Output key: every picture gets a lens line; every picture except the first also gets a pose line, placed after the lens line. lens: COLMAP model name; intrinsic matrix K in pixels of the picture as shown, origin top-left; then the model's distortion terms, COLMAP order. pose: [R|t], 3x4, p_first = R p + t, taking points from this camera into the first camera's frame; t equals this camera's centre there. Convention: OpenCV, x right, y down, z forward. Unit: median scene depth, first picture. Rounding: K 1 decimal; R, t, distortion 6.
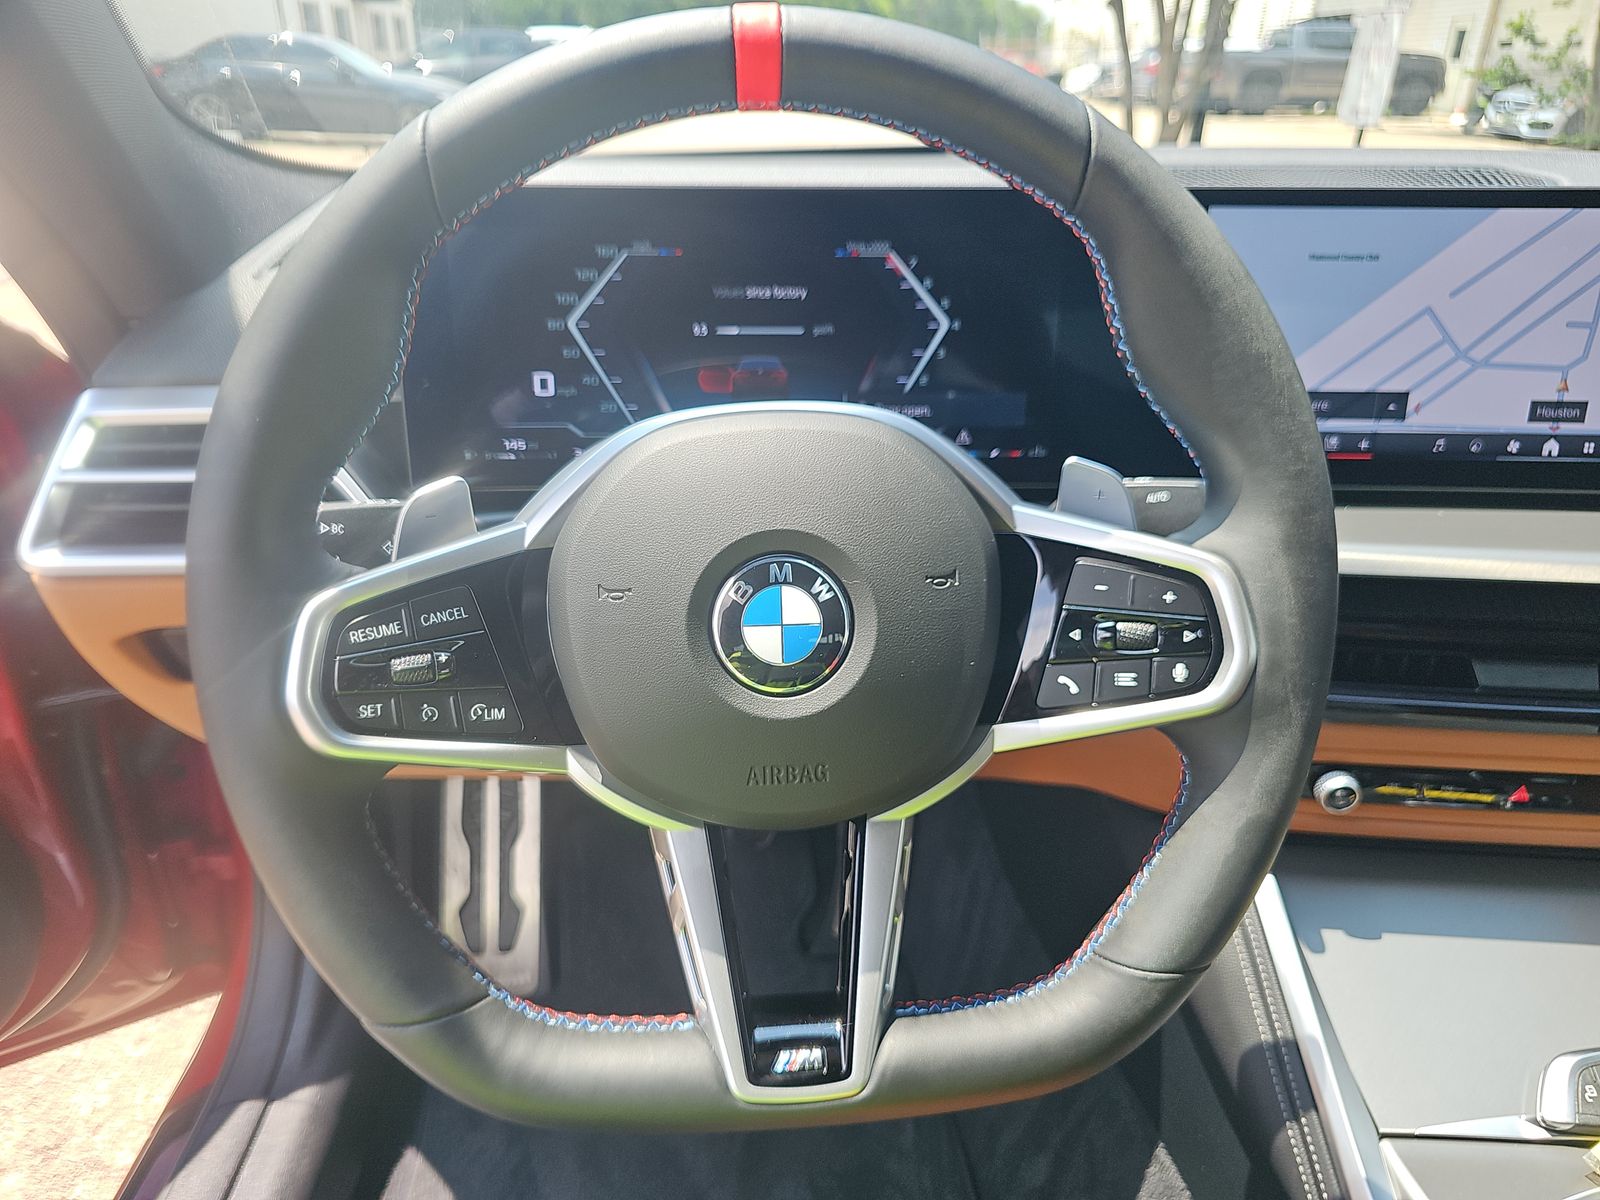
lens RADIAL K [[1063.6, 0, 799.5], [0, 1063.6, 615.4], [0, 0, 1]] dist [0.010236, -0.000032]
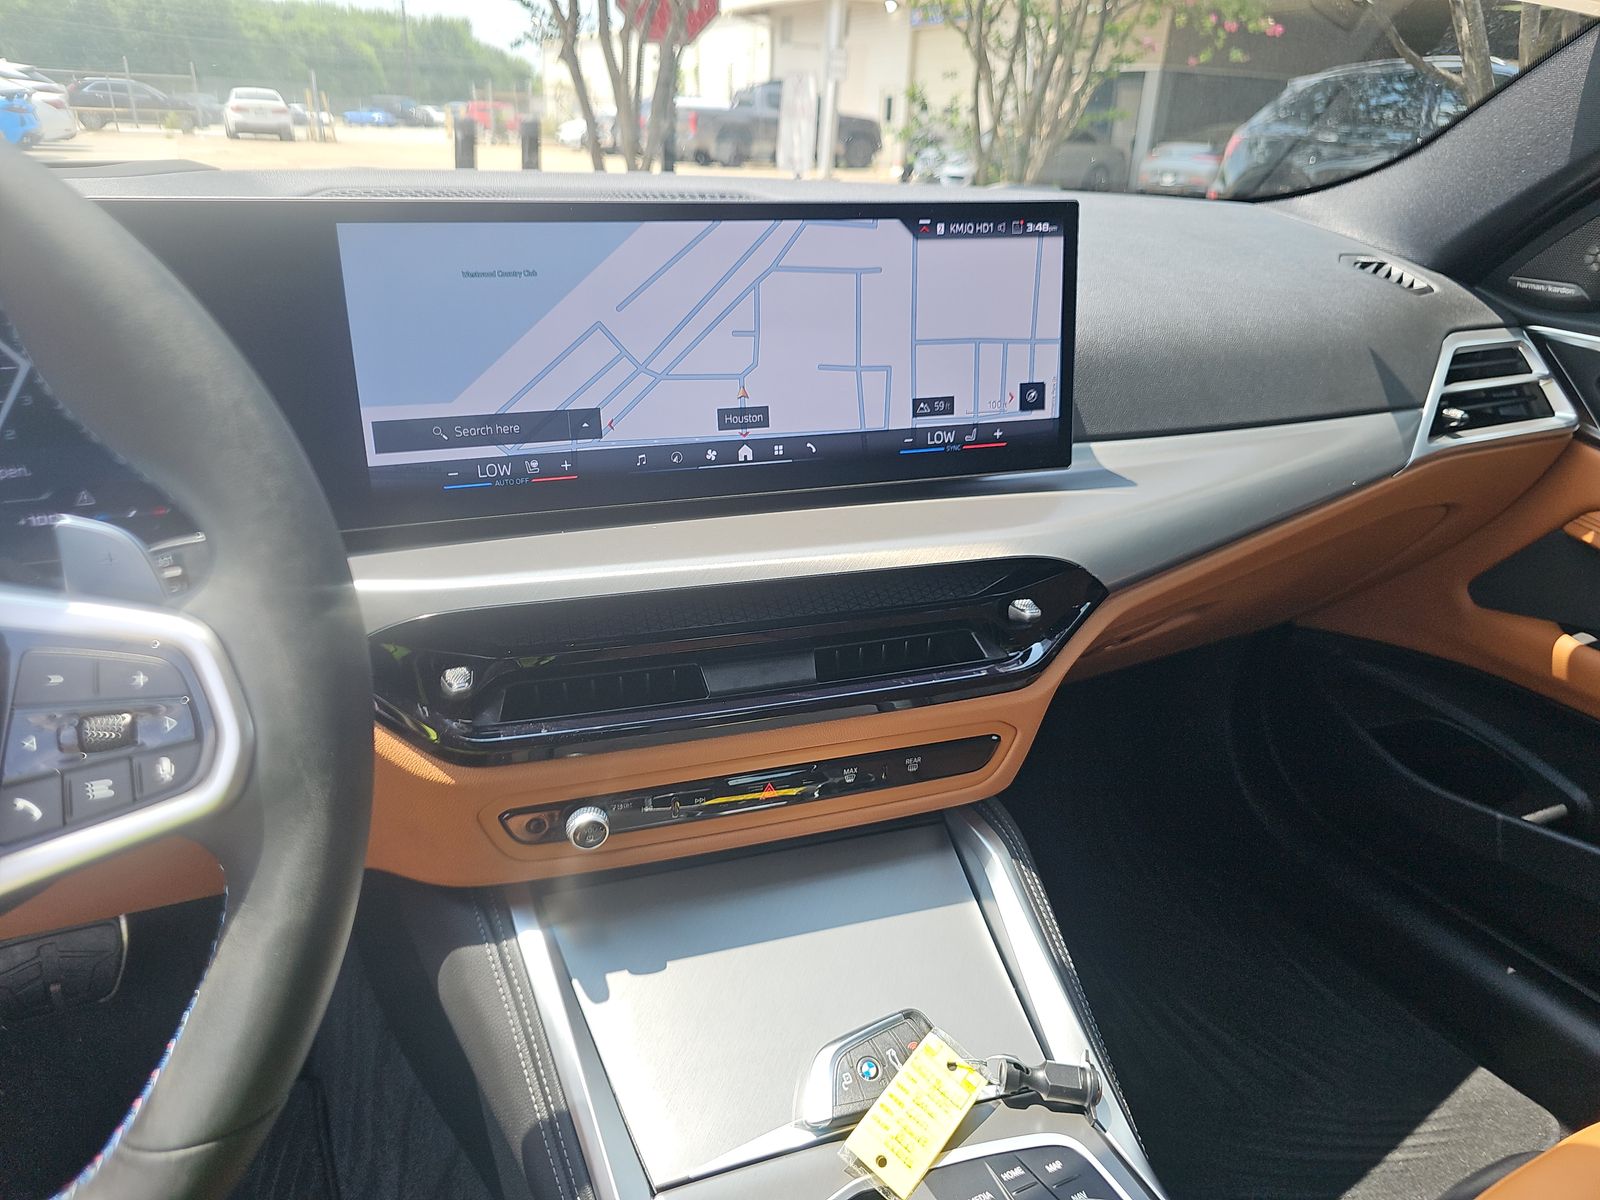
lens RADIAL K [[1053.2, 0, 779.7], [0, 1053.2, 600.9], [0, 0, 1]] dist [0.017503, -0.002892]
pose [[0.924136, -0.133230, 0.358083, 0.356547], [0.149833, 0.988531, -0.018890, 0.008399], [-0.351459, 0.071109, 0.933499, 0.052095]]
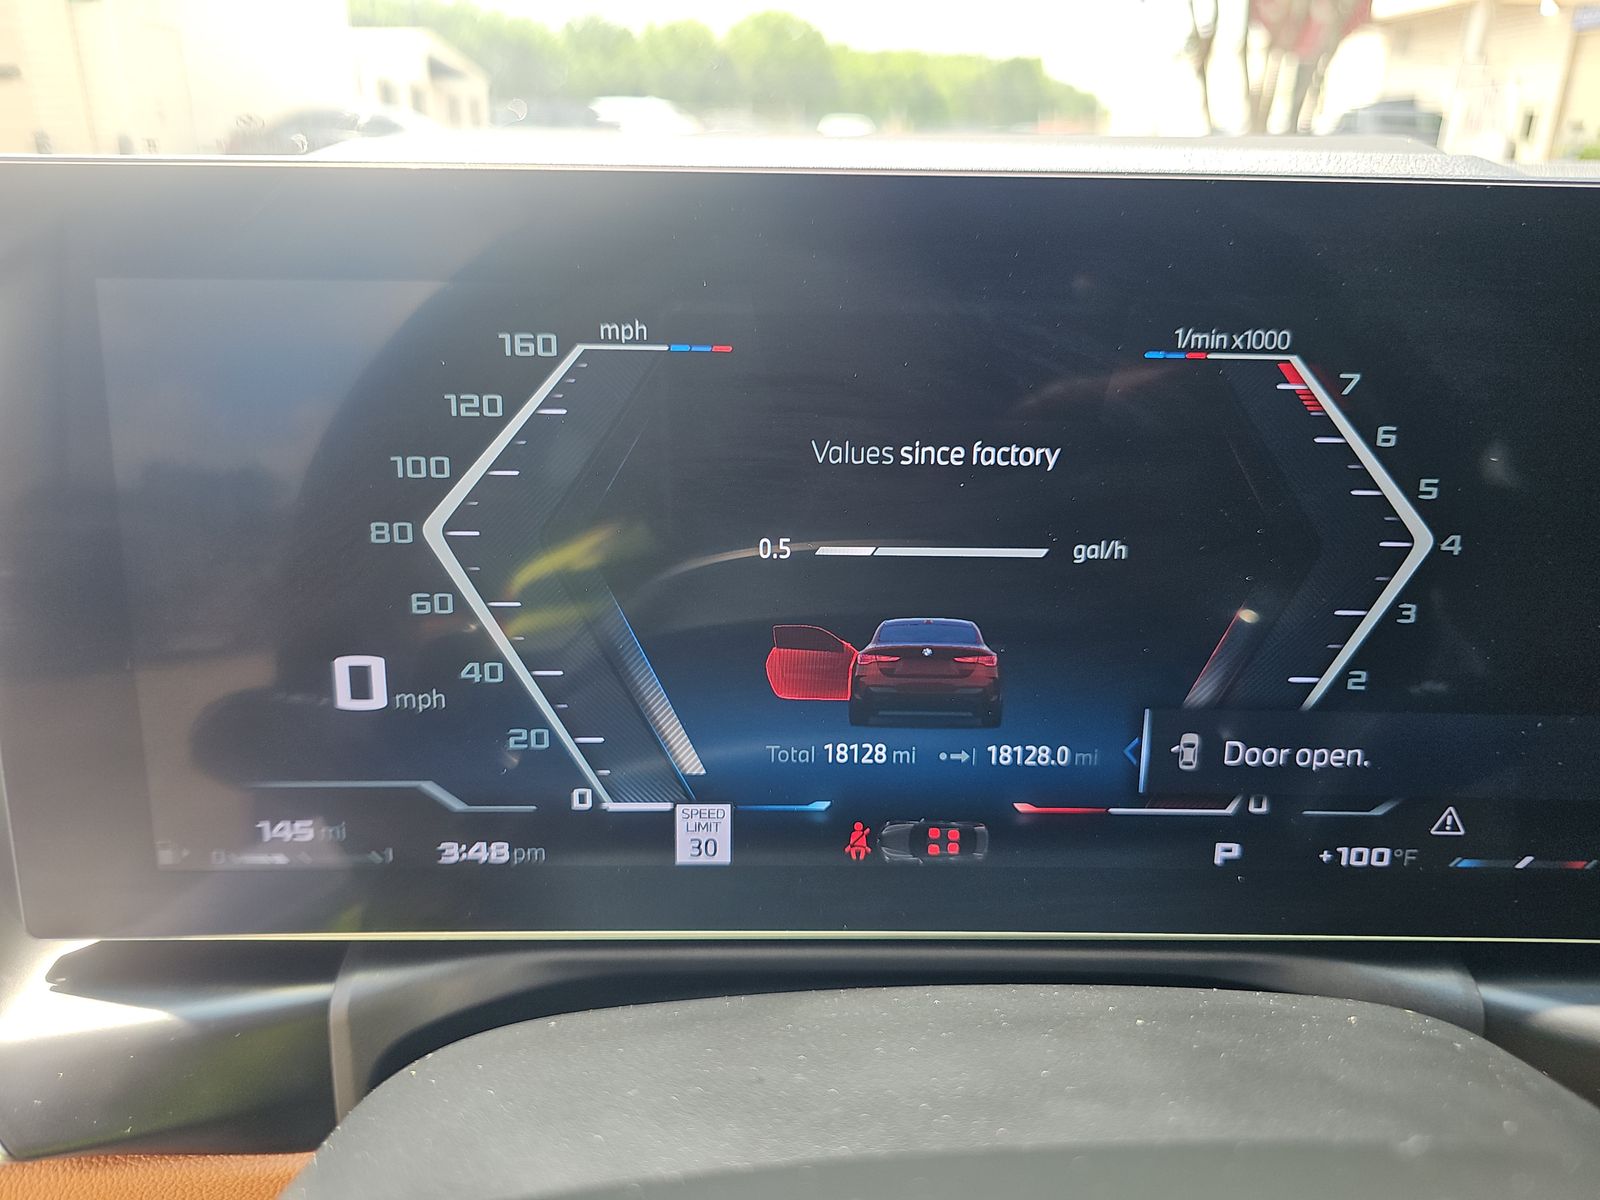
lens RADIAL K [[1050.2, 0, 800.0], [0, 1050.2, 600.0], [0, 0, 1]] dist [-0.001328, 0.000652]
pose [[0.998406, 0.023145, -0.051471, -0.062713], [-0.026759, 0.997140, -0.070675, -0.218483], [0.049688, 0.071939, 0.996171, 0.615468]]
